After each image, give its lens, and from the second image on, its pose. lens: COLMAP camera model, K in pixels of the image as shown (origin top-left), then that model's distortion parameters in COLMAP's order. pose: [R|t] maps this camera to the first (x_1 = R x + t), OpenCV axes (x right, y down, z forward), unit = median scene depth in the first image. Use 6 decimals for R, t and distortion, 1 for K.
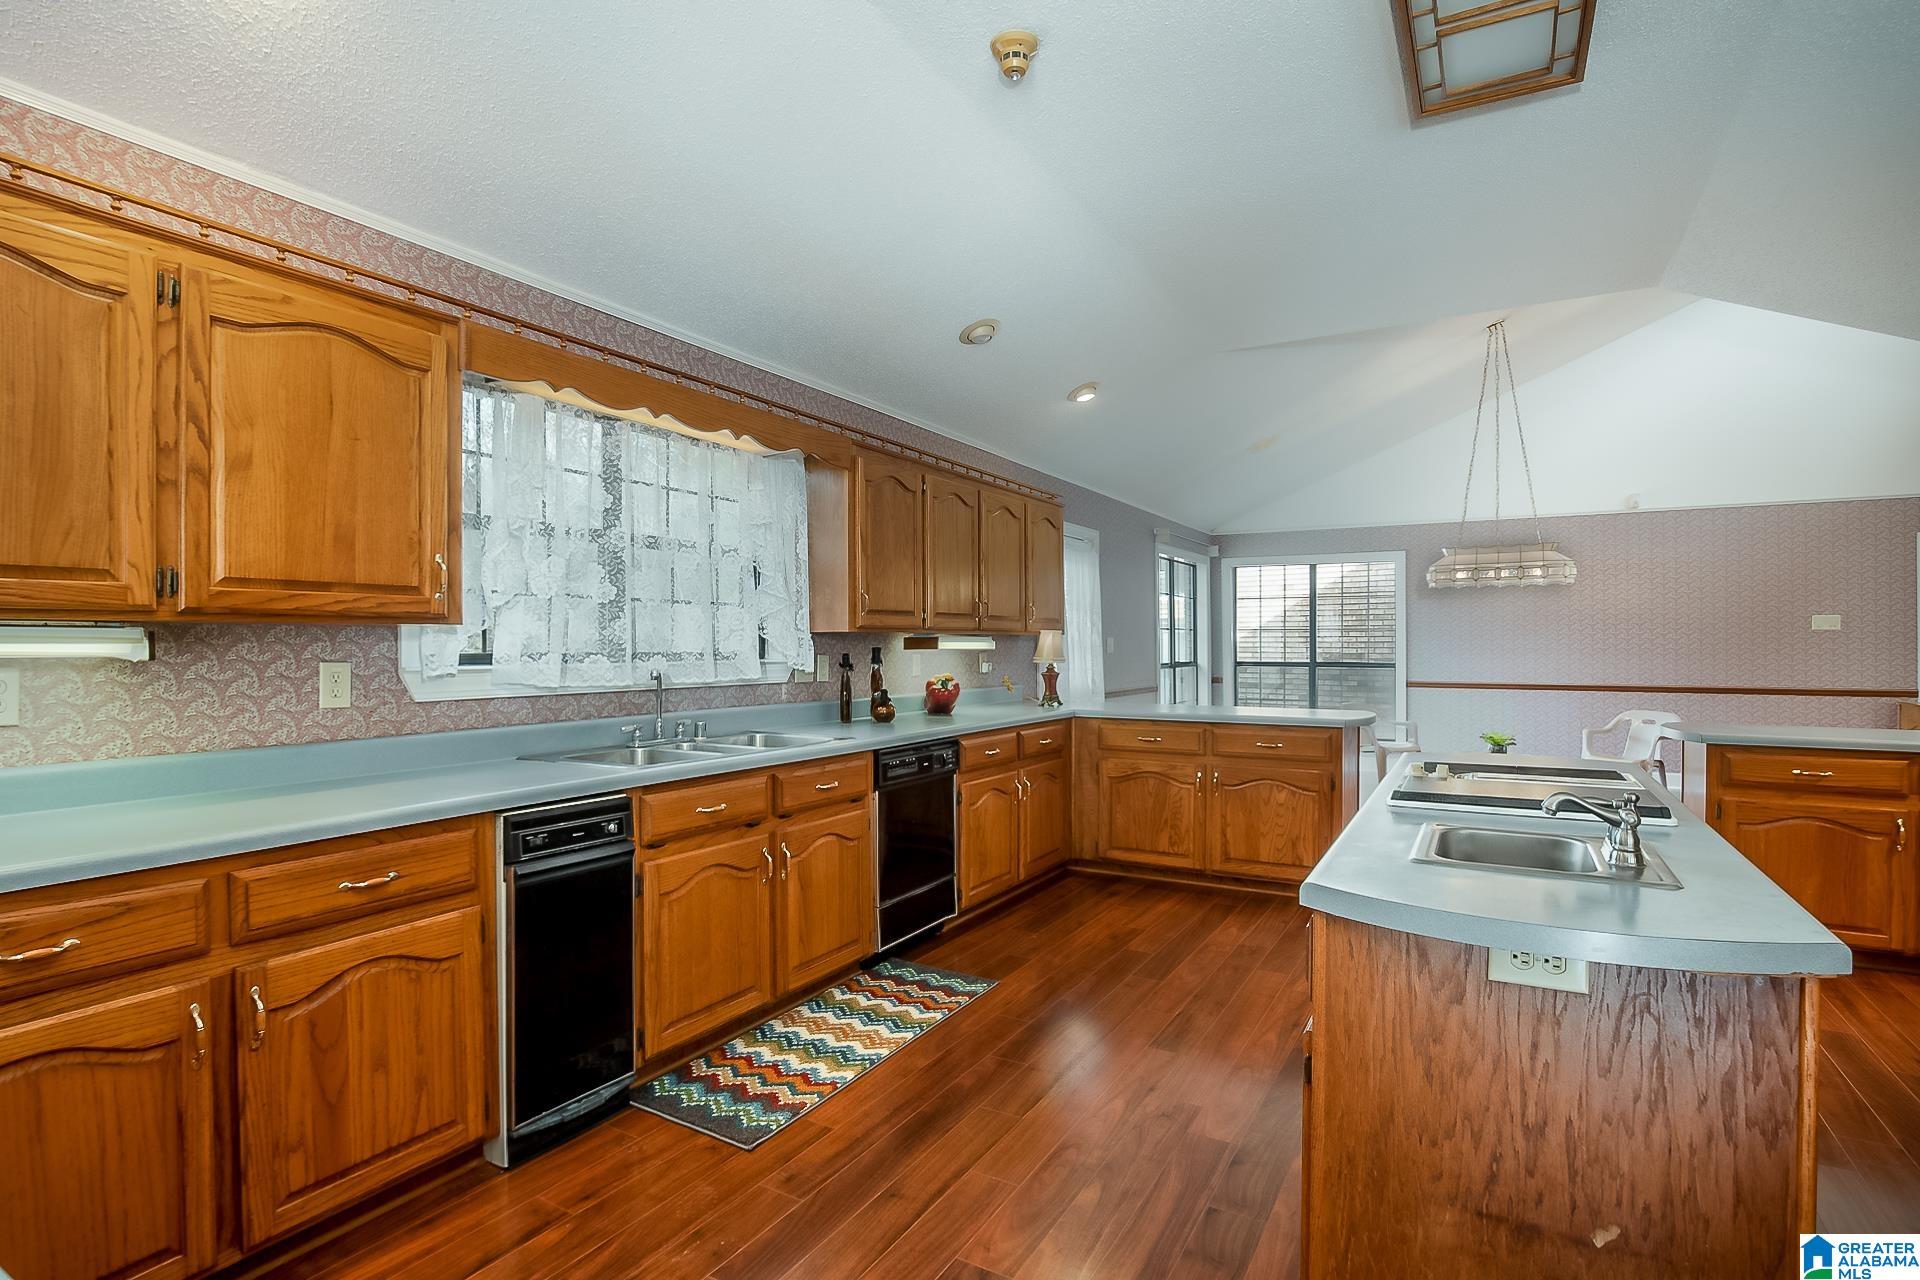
lens RADIAL K [[947.4, 0, 945.4], [0, 947.4, 641.2], [0, 0, 1]] dist [-0.014453, -0.003083]
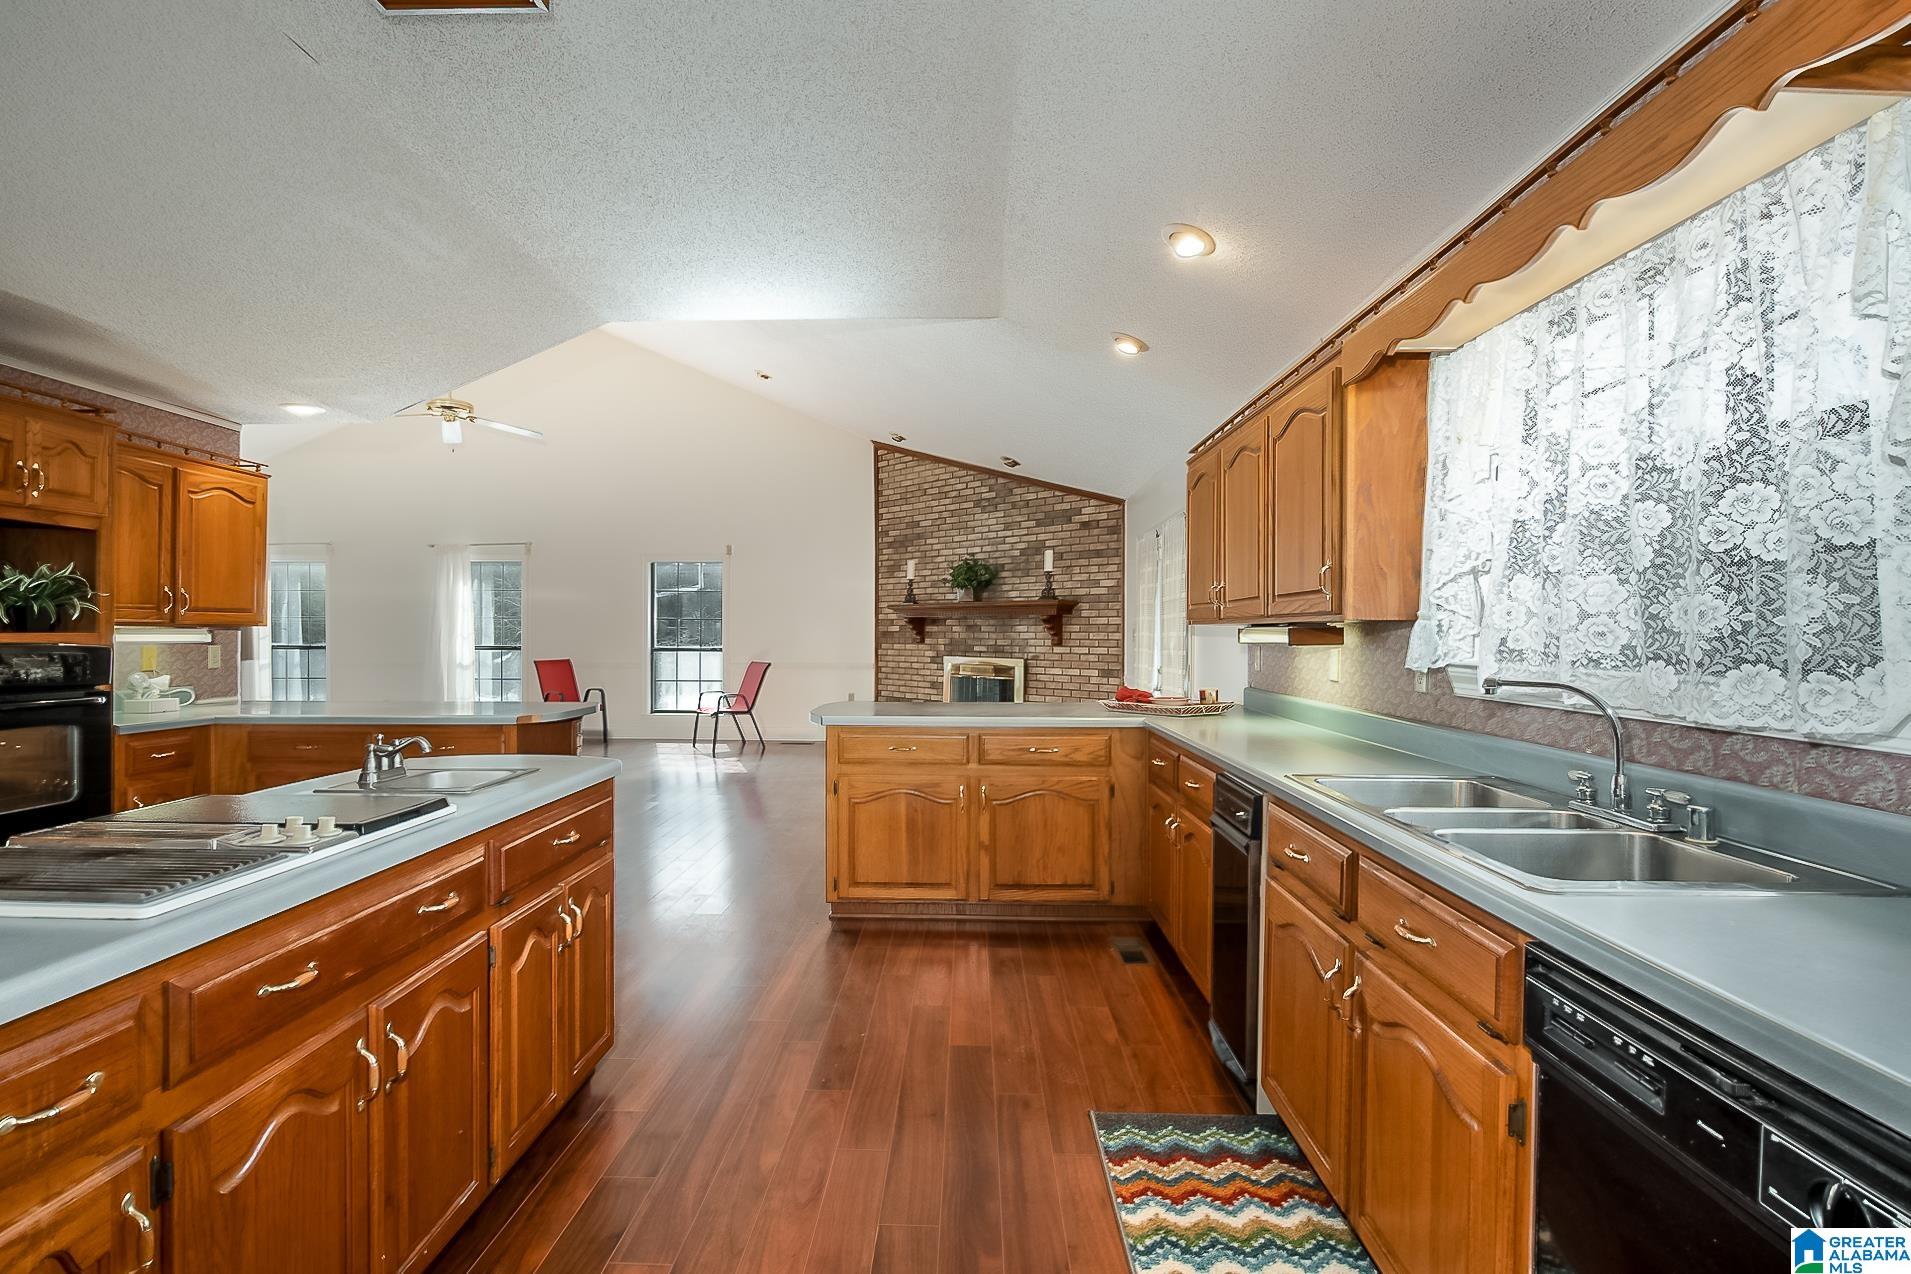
lens RADIAL K [[943.0, 0, 942.3], [0, 943.0, 636.1], [0, 0, 1]] dist [-0.014453, -0.003083]
pose [[-0.873441, -0.003539, -0.486916, 0.260080], [-0.005877, 0.999977, 0.003273, 0.000106], [0.486894, 0.005721, -0.873442, 1.053633]]
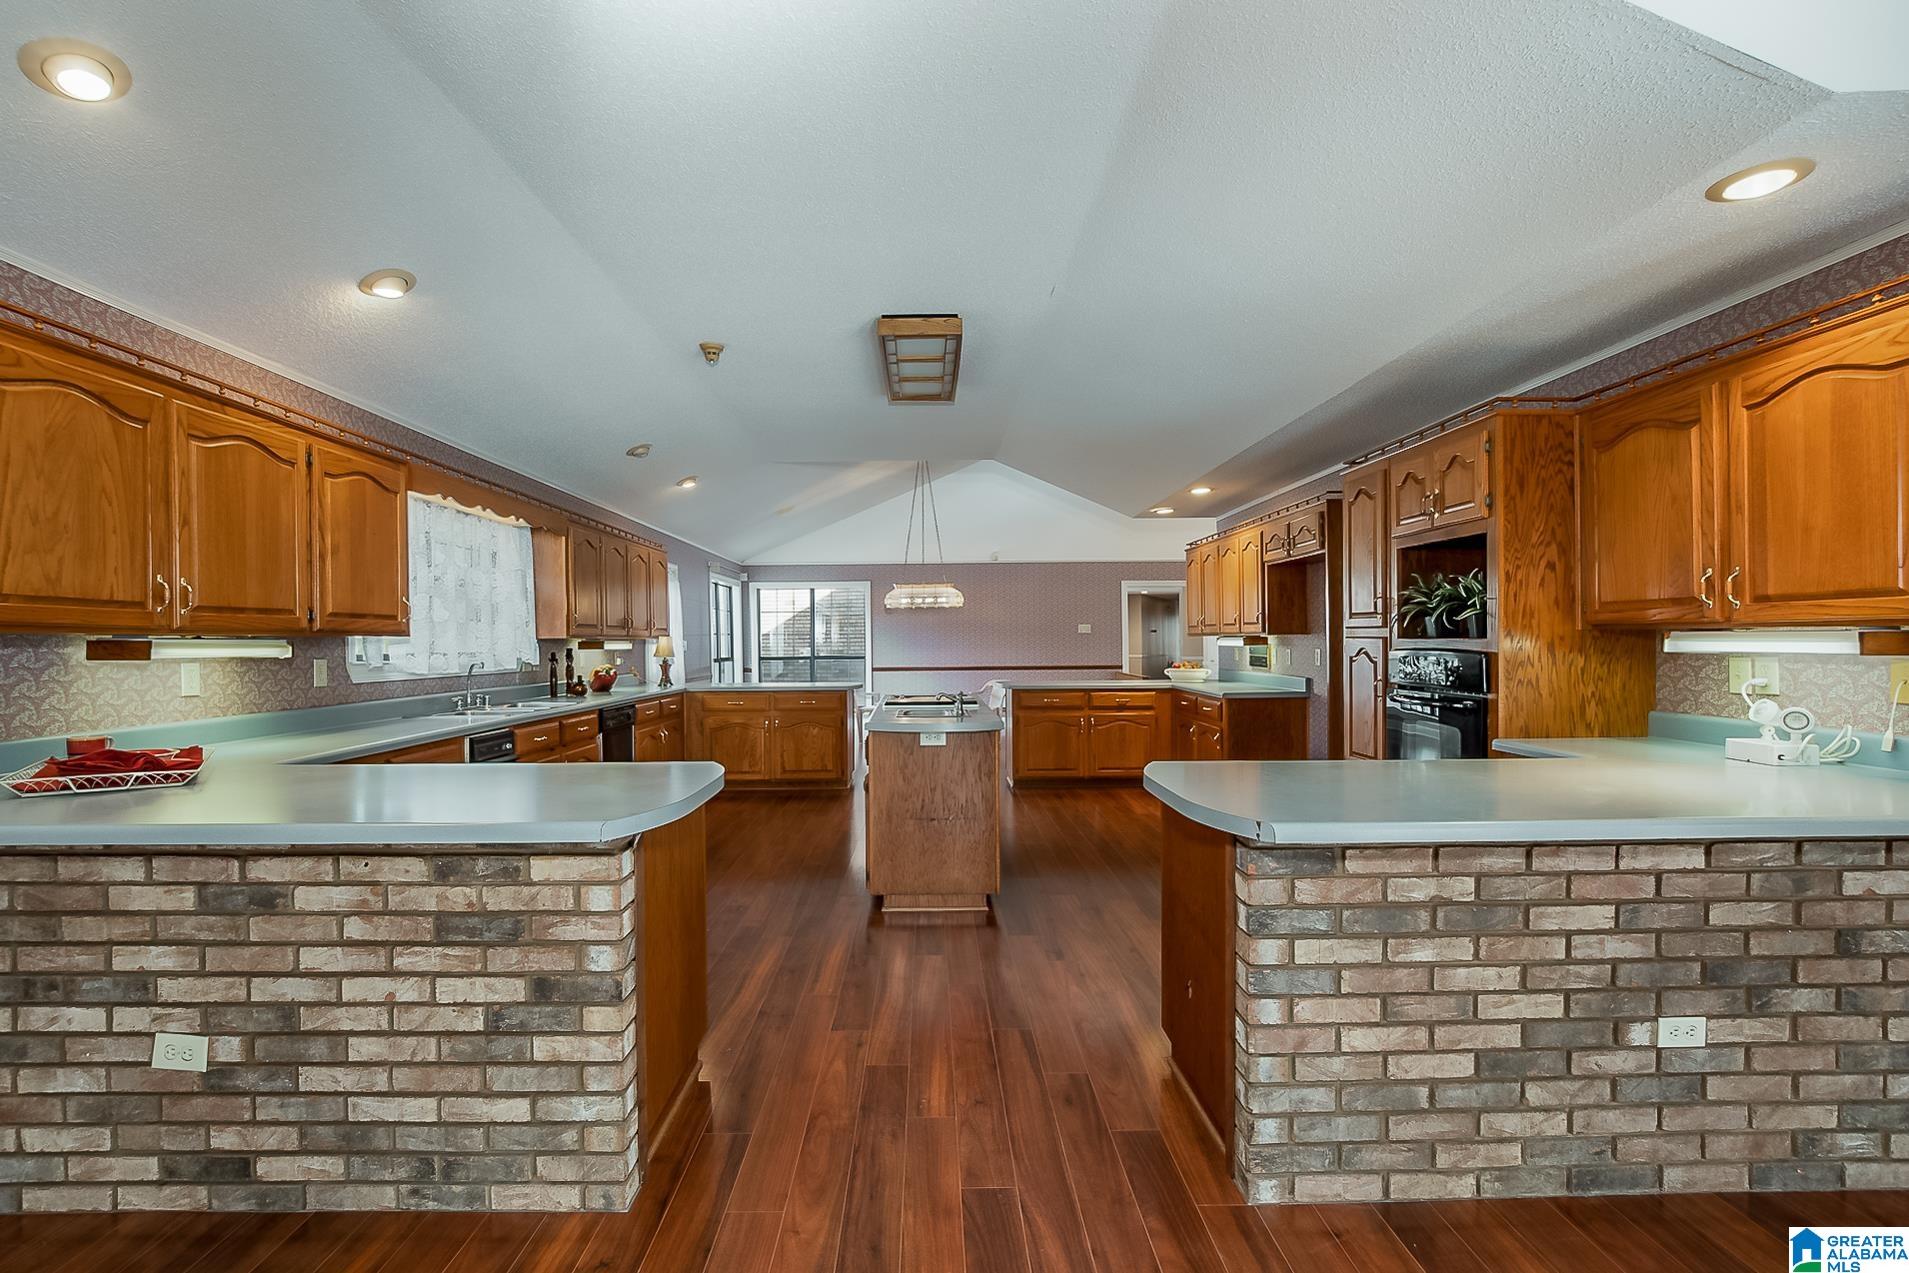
lens RADIAL K [[865.7, 0, 944.9], [0, 865.7, 647.9], [0, 0, 1]] dist [-0.021253, 0.005390]
pose [[0.850999, -0.013144, 0.525002, -0.300066], [0.009799, 0.999910, 0.009150, -0.000527], [-0.525075, -0.002642, 0.851052, -0.521226]]
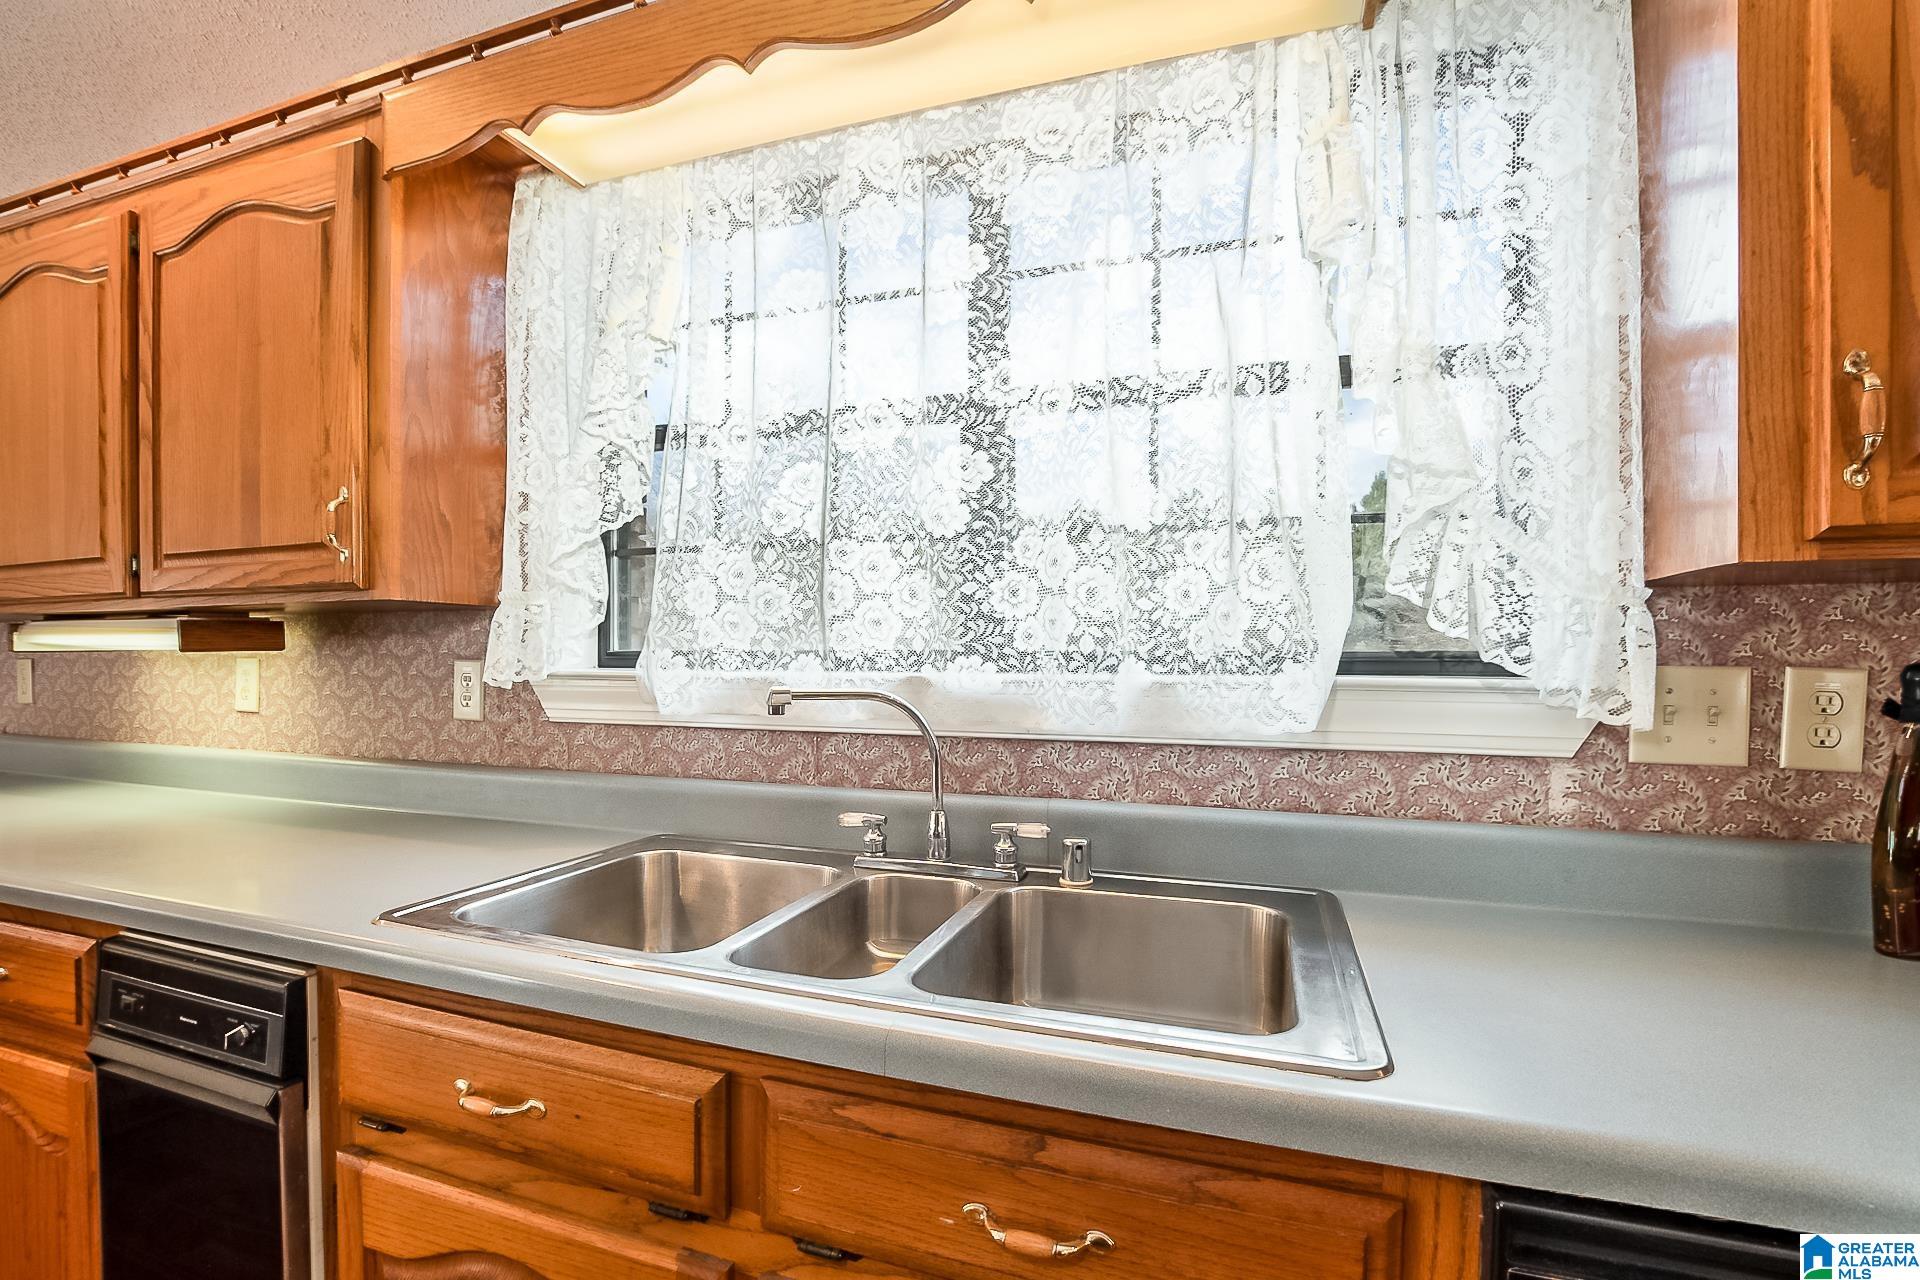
lens RADIAL K [[948.1, 0, 959.0], [0, 948.1, 641.4], [0, 0, 1]] dist [-0.005266, -0.002134]
pose [[0.147186, 0.011064, -0.989047, 0.093911], [0.009960, 0.999870, 0.012667, 0.001532], [0.989059, -0.011715, 0.147057, 0.784345]]
